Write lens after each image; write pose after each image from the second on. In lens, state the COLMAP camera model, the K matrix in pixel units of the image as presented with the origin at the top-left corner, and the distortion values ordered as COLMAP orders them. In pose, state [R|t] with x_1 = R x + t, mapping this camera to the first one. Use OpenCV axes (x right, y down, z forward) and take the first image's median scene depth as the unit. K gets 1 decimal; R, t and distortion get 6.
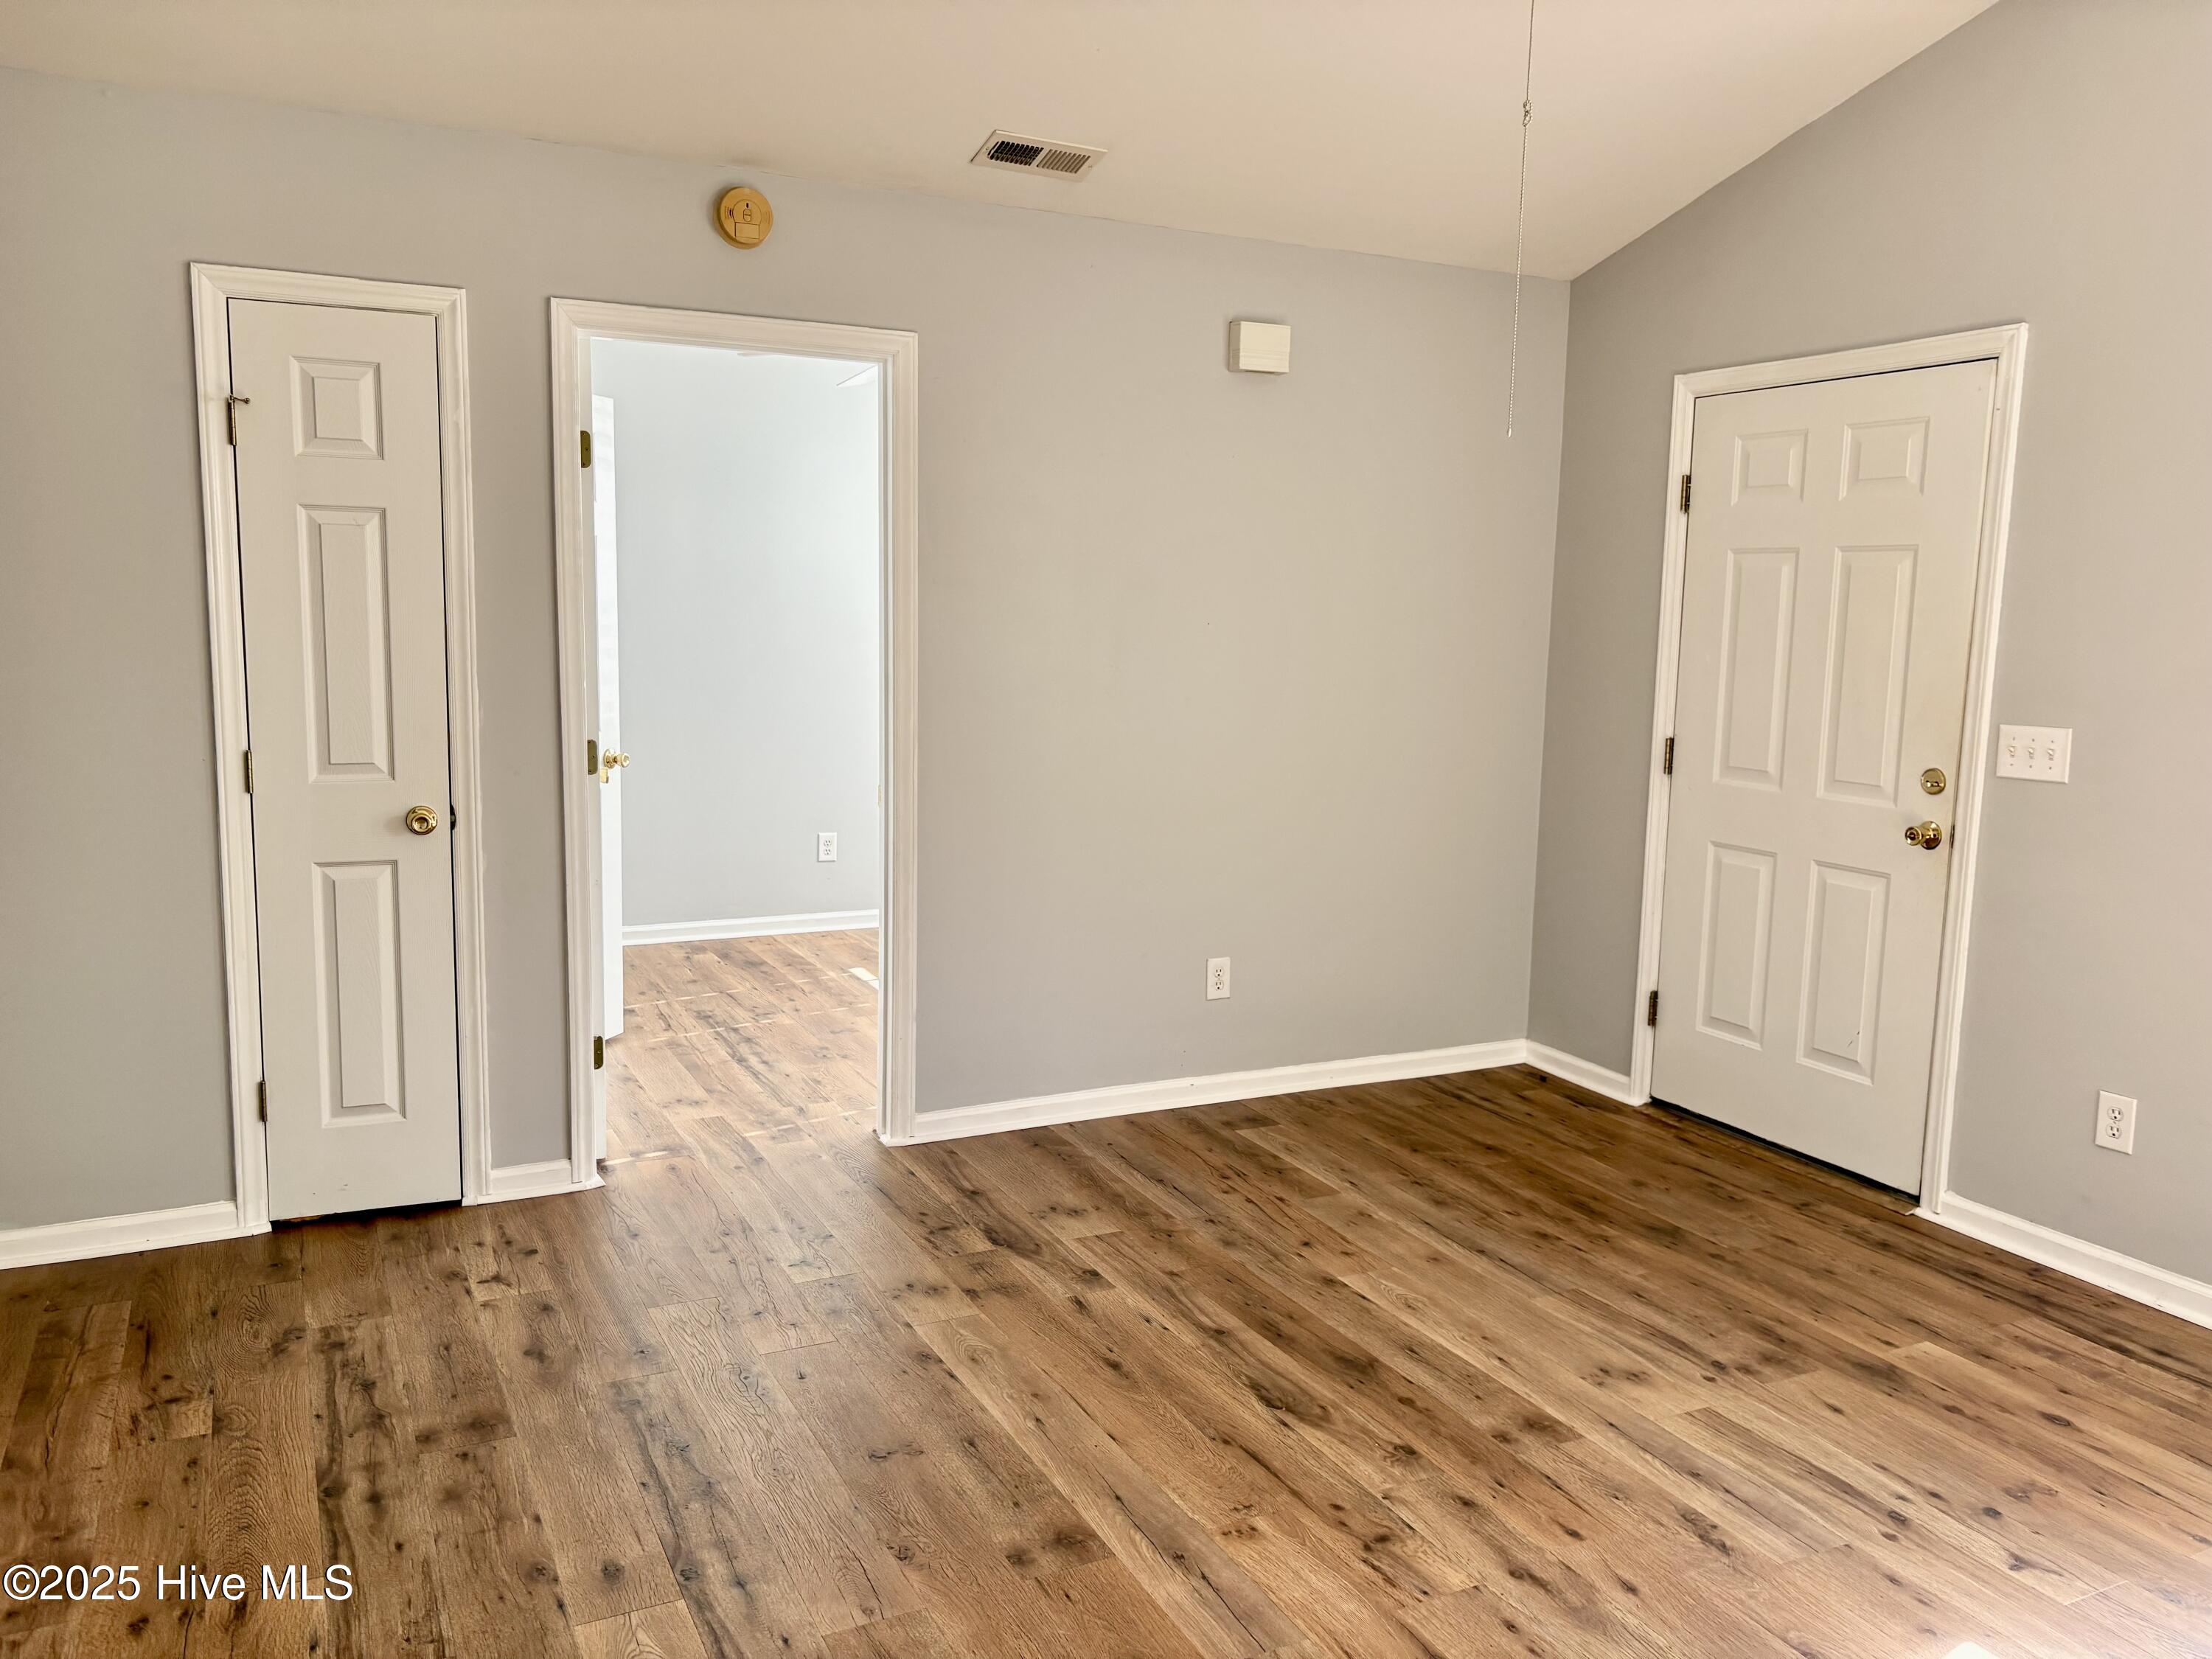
lens RADIAL K [[1658.2, 0, 1103.4], [0, 1658.2, 821.0], [0, 0, 1]] dist [-0.005913, -0.001633]
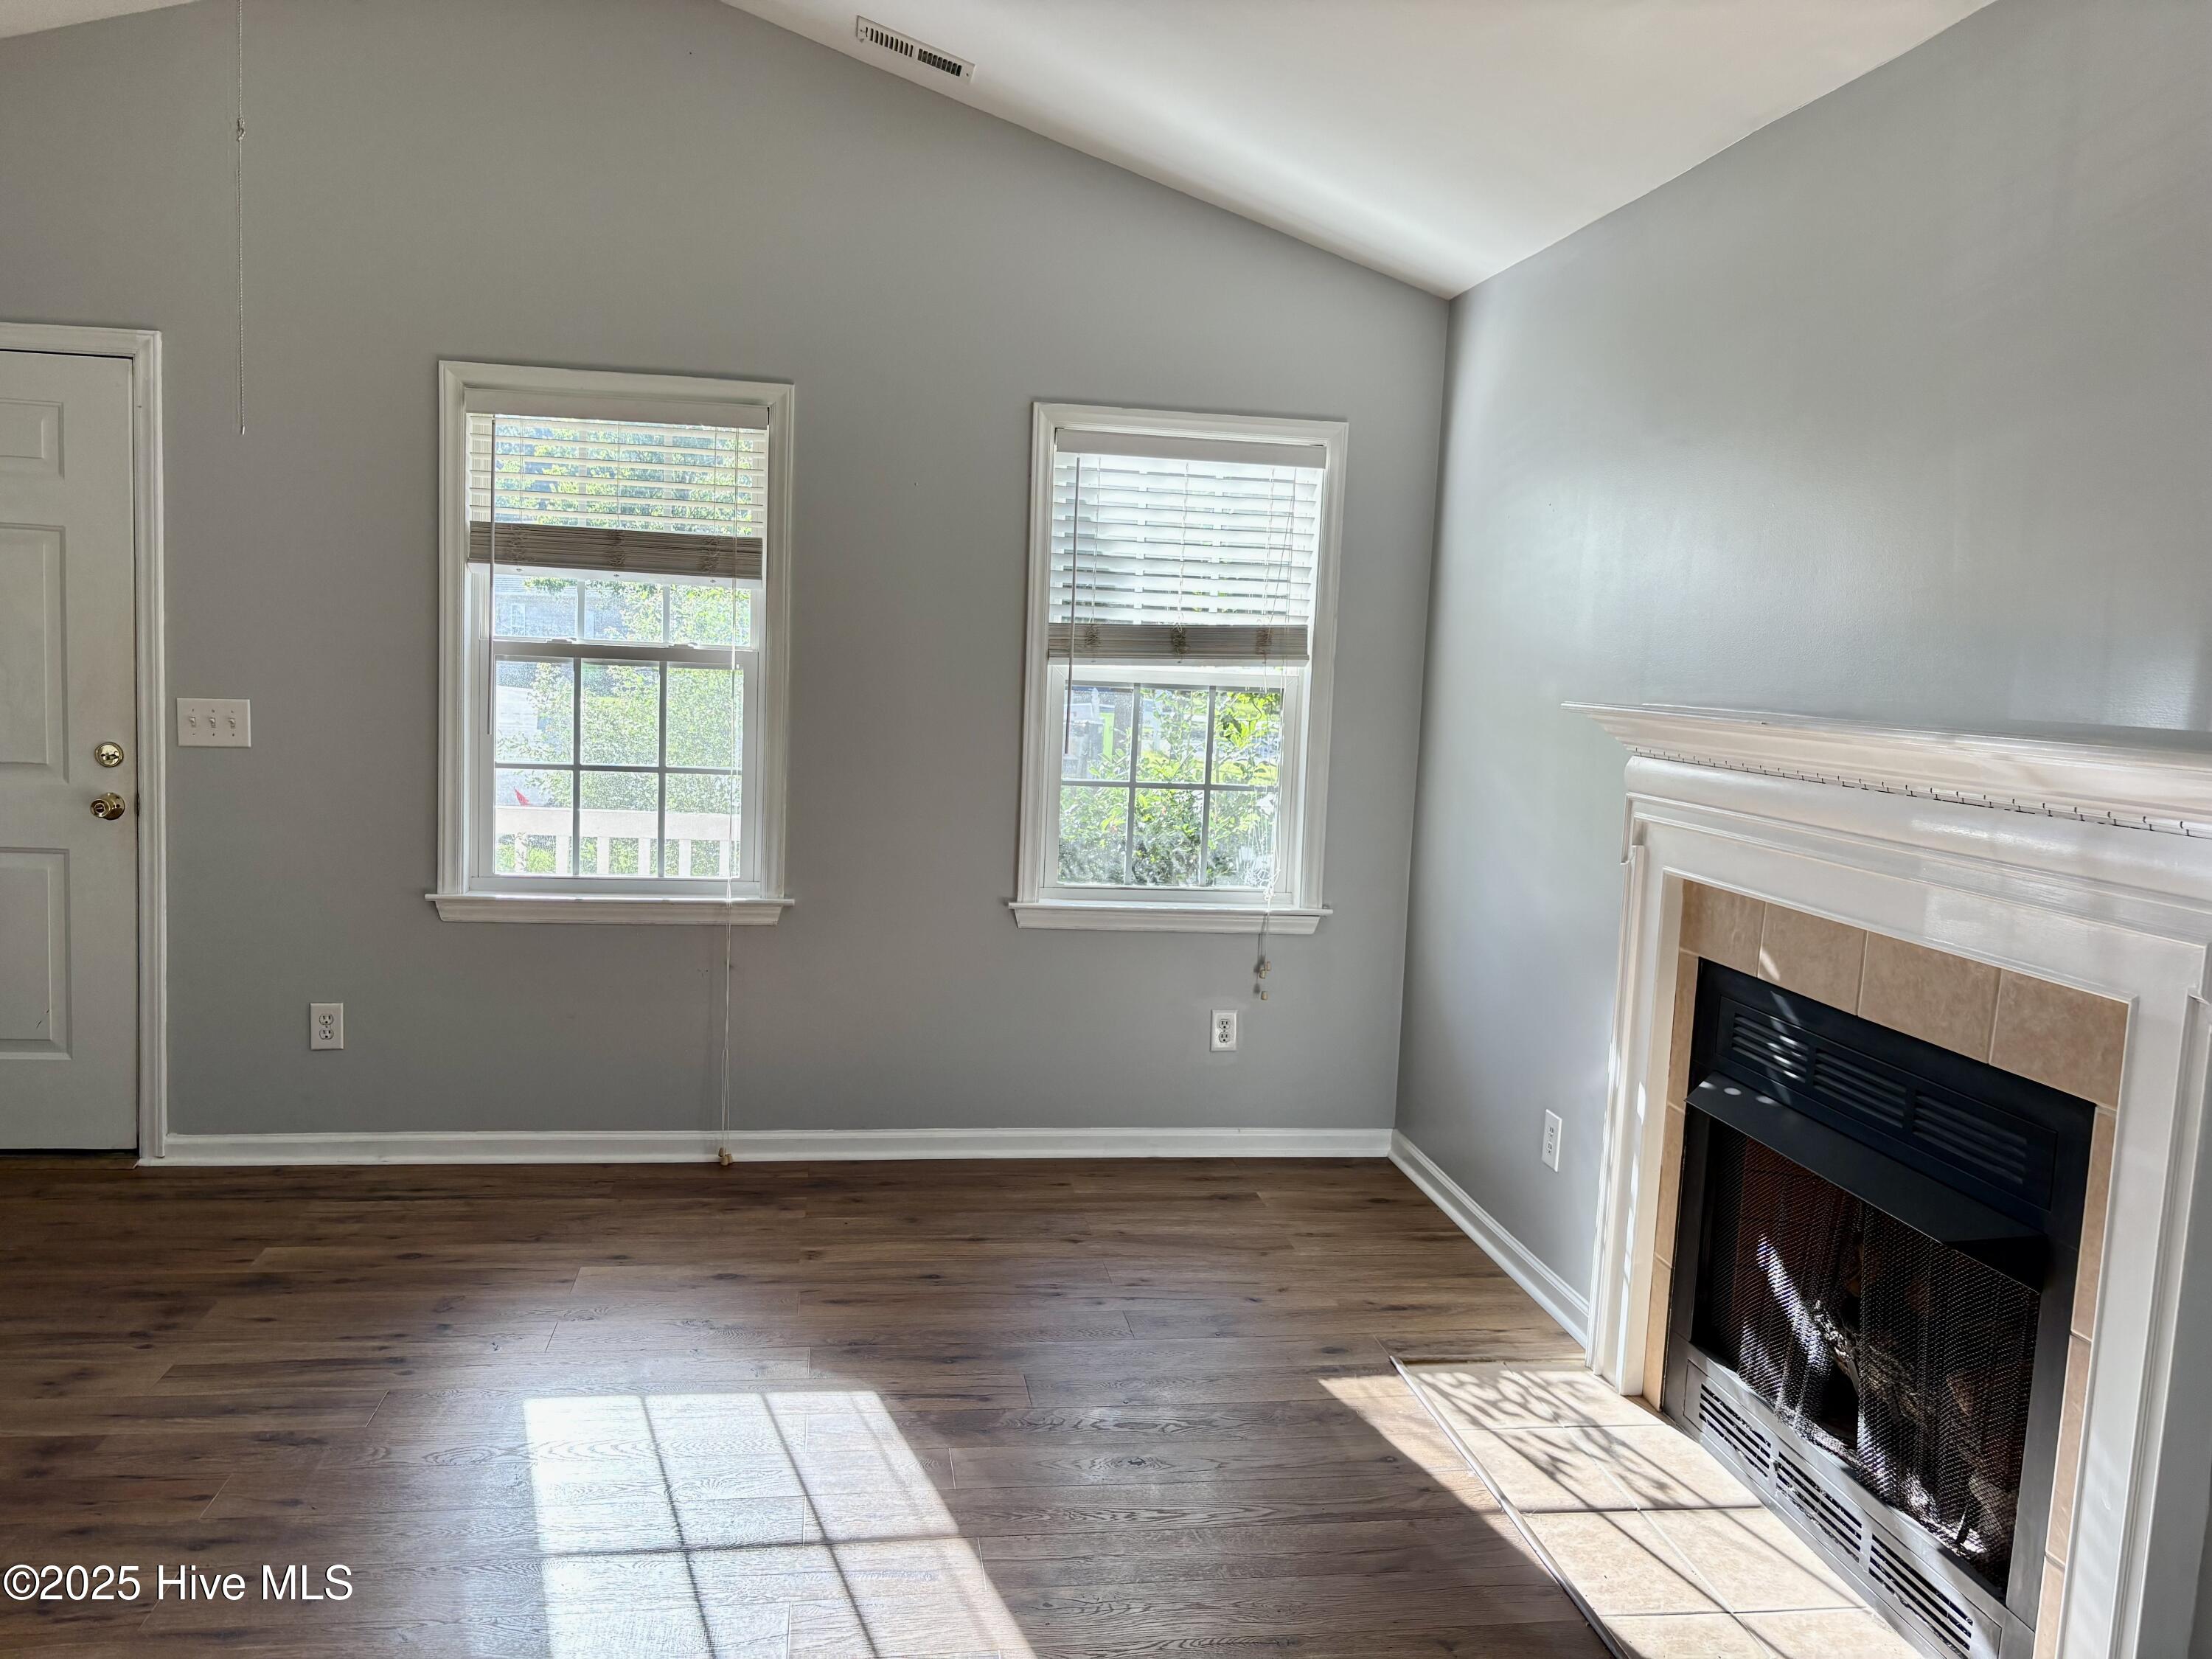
lens RADIAL K [[1658.2, 0, 1108.2], [0, 1658.2, 829.5], [0, 0, 1]] dist [-0.005913, -0.001633]
pose [[0.297302, -0.115876, 0.947726, -0.355613], [0.091285, 0.991511, 0.092593, -0.018960], [-0.950410, 0.058985, 0.305356, 0.093035]]
